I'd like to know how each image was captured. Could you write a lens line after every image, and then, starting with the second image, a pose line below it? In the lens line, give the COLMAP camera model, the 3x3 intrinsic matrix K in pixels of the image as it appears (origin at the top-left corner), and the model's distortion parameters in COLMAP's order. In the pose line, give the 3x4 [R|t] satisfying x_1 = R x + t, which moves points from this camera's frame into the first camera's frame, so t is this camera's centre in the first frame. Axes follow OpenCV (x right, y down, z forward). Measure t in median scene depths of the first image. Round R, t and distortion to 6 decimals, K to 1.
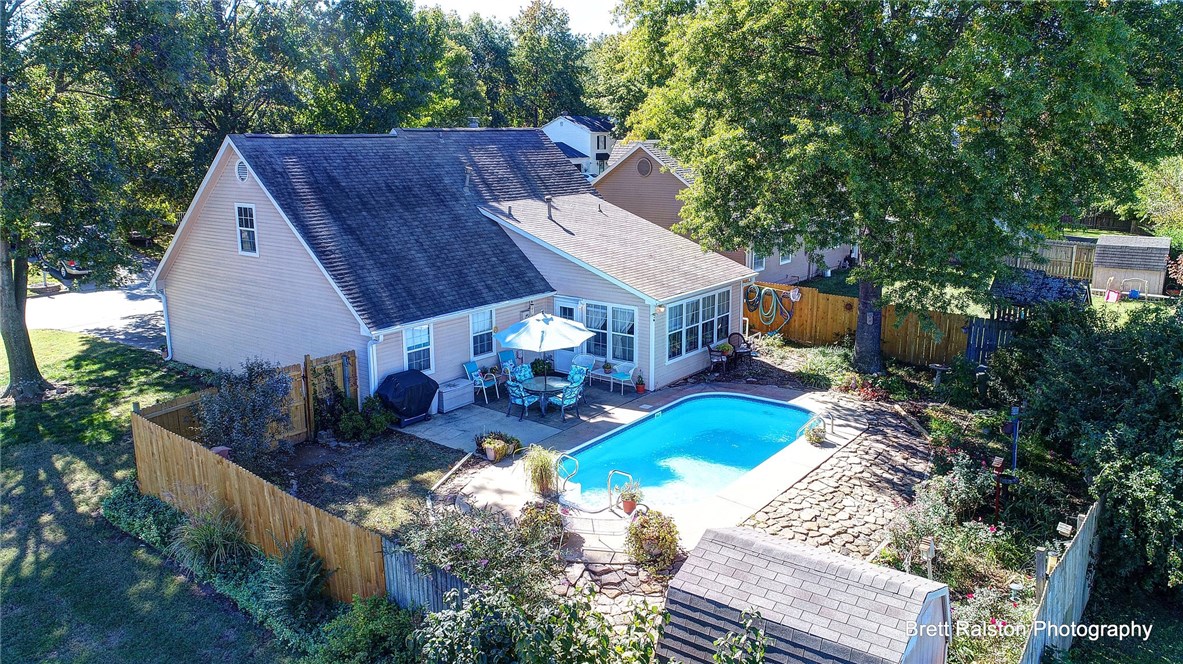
lens RADIAL K [[856.0, 0, 557.8], [0, 856.0, 310.6], [0, 0, 1]] dist [0.003501, -0.001682]
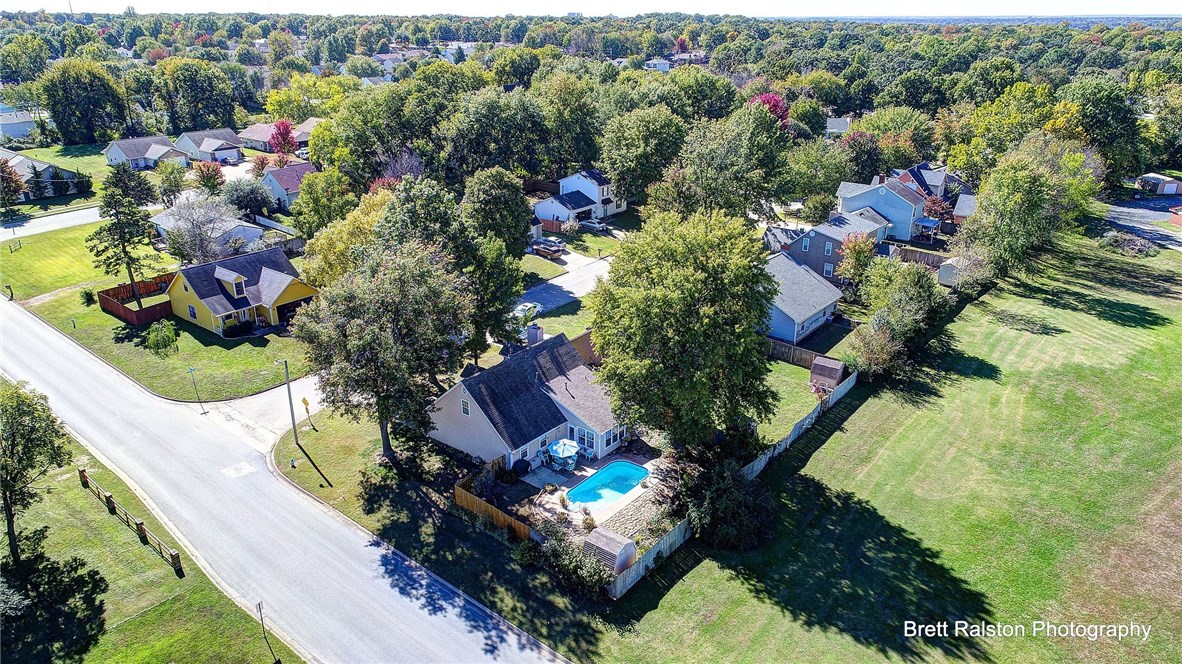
lens RADIAL K [[869.5, 0, 533.8], [0, 869.5, 334.7], [0, 0, 1]] dist [0.001859, 0.000647]
pose [[0.998158, -0.003656, -0.060556, 0.071899], [0.015918, 0.978993, 0.203273, -1.052581], [0.058541, -0.203863, 0.977248, -2.099369]]
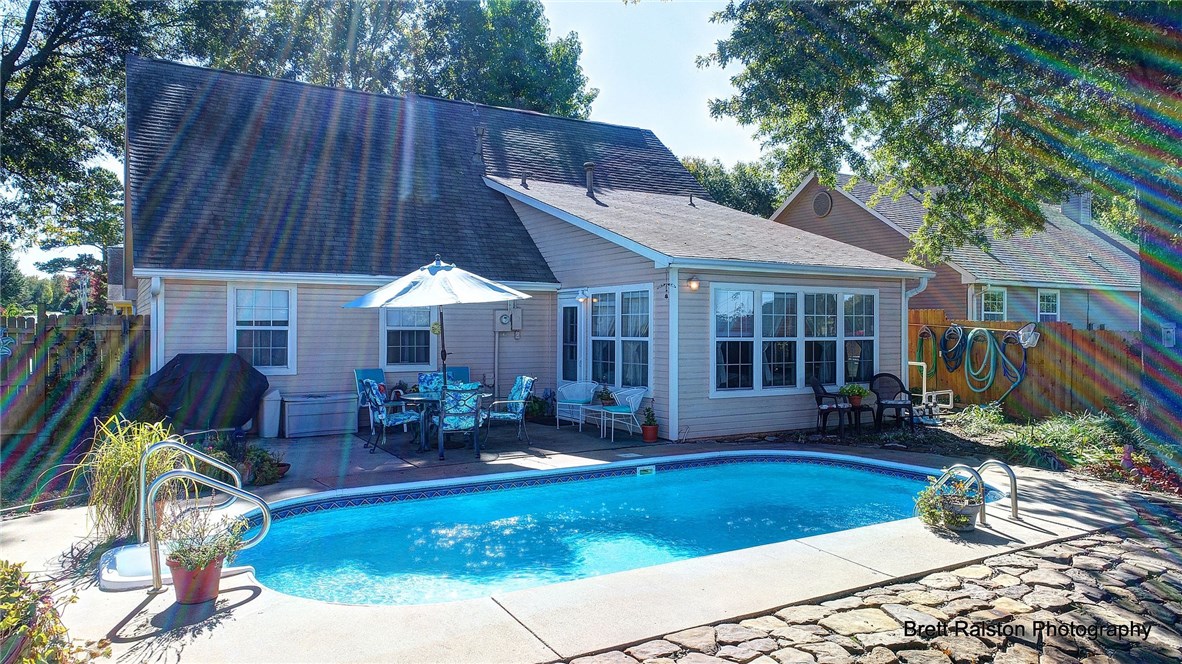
lens RADIAL K [[793.1, 0, 589.9], [0, 793.1, 331.6], [0, 0, 1]] dist [0.002361, 0.000515]
pose [[0.939167, 0.013194, -0.343207, 0.249720], [-0.082272, 0.978812, -0.187505, 0.135160], [0.333461, 0.204334, 0.920354, 0.569101]]
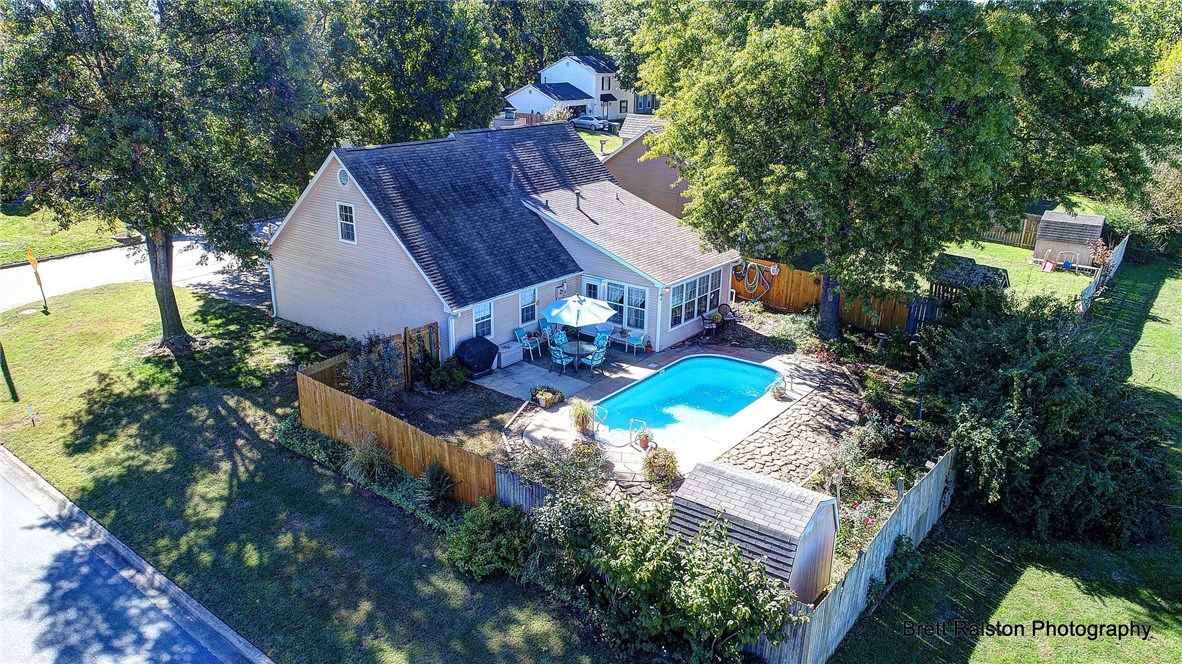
lens RADIAL K [[869.5, 0, 533.8], [0, 869.5, 334.7], [0, 0, 1]] dist [0.001859, 0.000647]
pose [[0.999754, 0.016915, -0.014356, -0.065243], [-0.014965, 0.991859, 0.126460, -0.105820], [0.016378, -0.126214, 0.991868, -0.342112]]
